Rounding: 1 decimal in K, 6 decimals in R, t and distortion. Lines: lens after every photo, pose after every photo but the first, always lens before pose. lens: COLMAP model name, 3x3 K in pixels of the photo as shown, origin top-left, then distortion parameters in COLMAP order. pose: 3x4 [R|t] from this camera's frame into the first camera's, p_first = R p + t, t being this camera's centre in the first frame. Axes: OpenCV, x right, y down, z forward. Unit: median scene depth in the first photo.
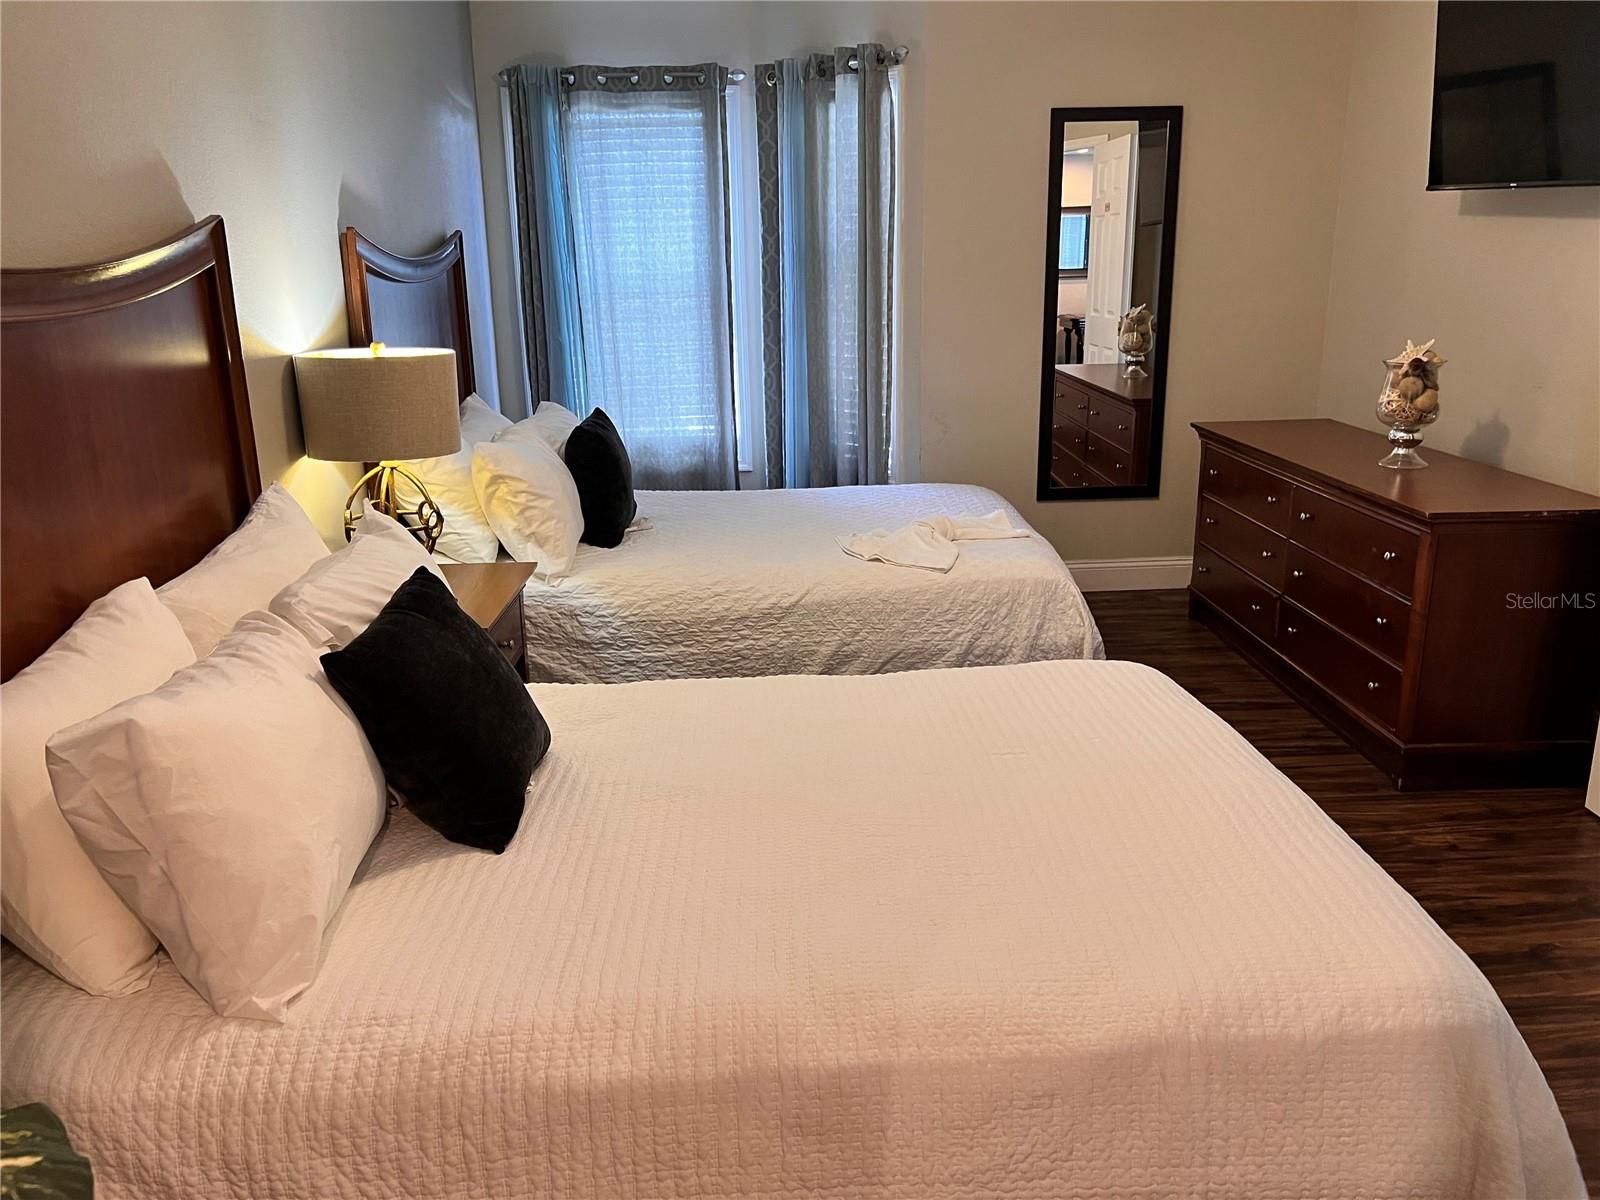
lens RADIAL K [[1204.3, 0, 800.0], [0, 1204.3, 600.0], [0, 0, 1]] dist [0.117978, -0.354103]
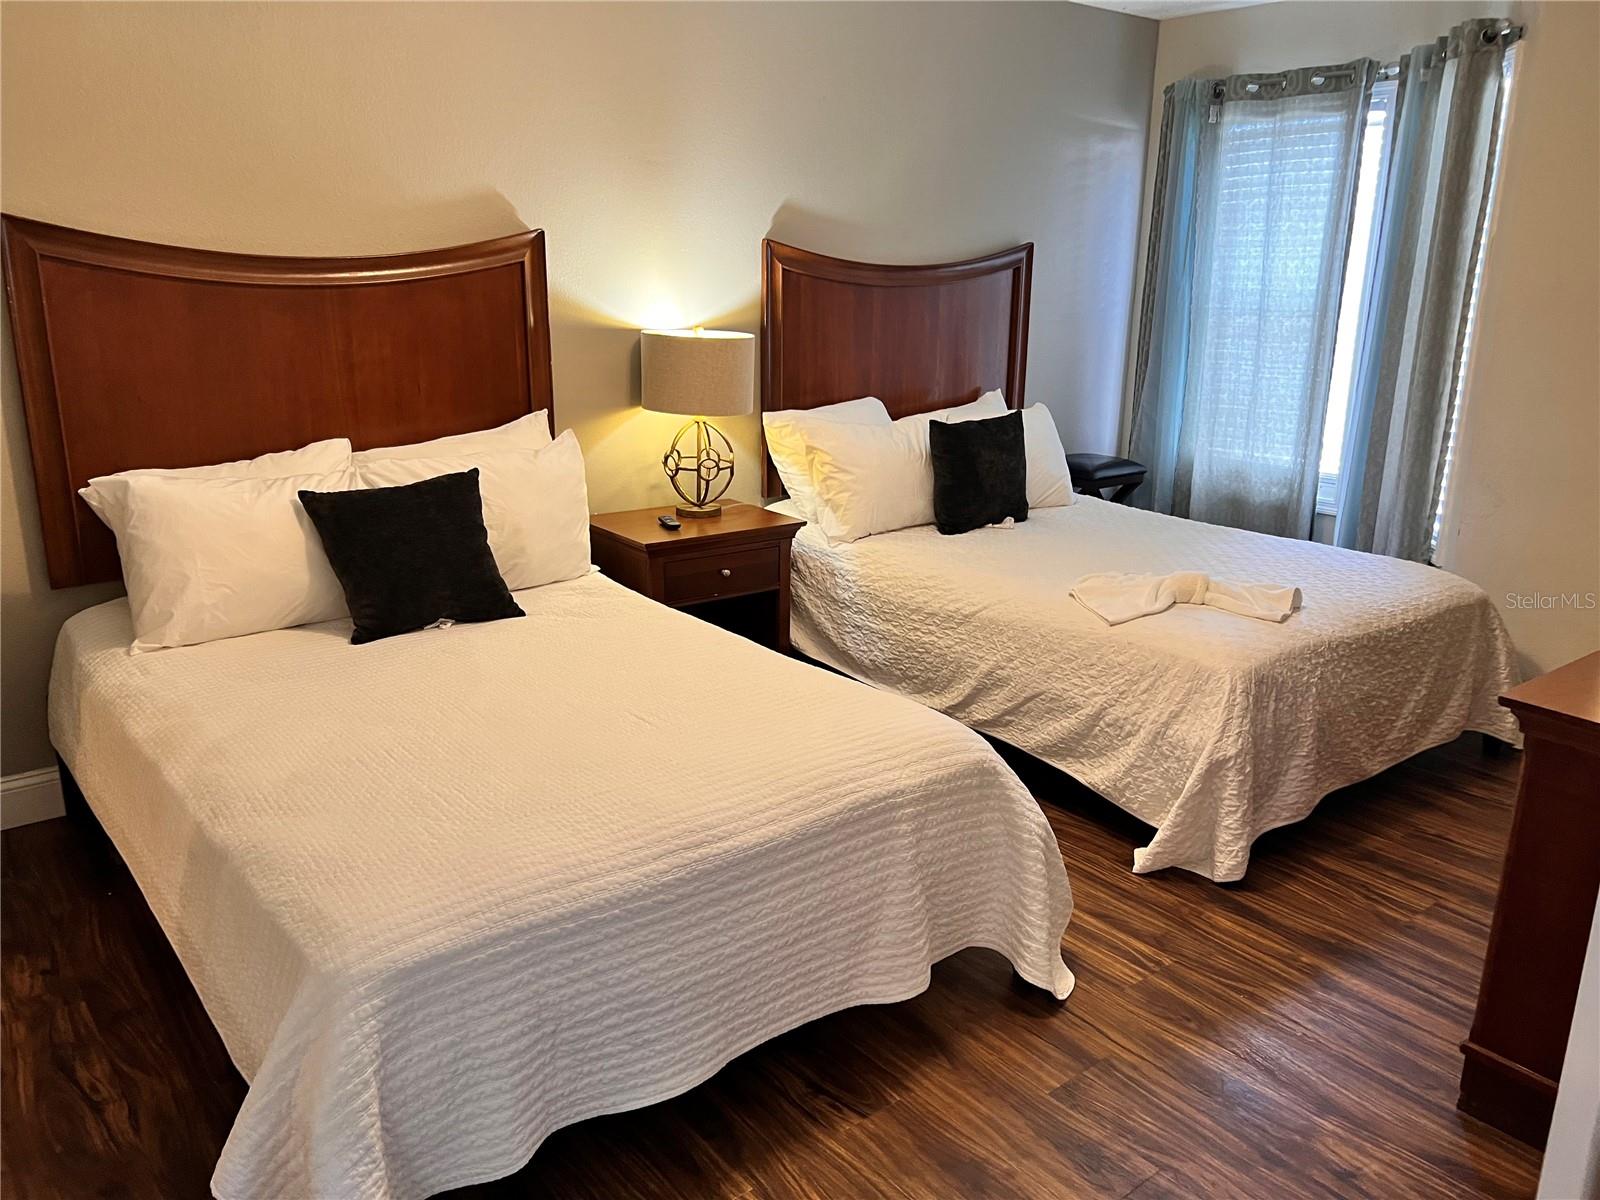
lens RADIAL K [[1197.6, 0, 800.0], [0, 1197.6, 600.0], [0, 0, 1]] dist [0.032858, -0.048633]
pose [[0.575897, 0.245810, -0.779692, 0.475265], [-0.246126, 0.961609, 0.121368, -0.064884], [0.779592, 0.122007, 0.614288, 0.182754]]
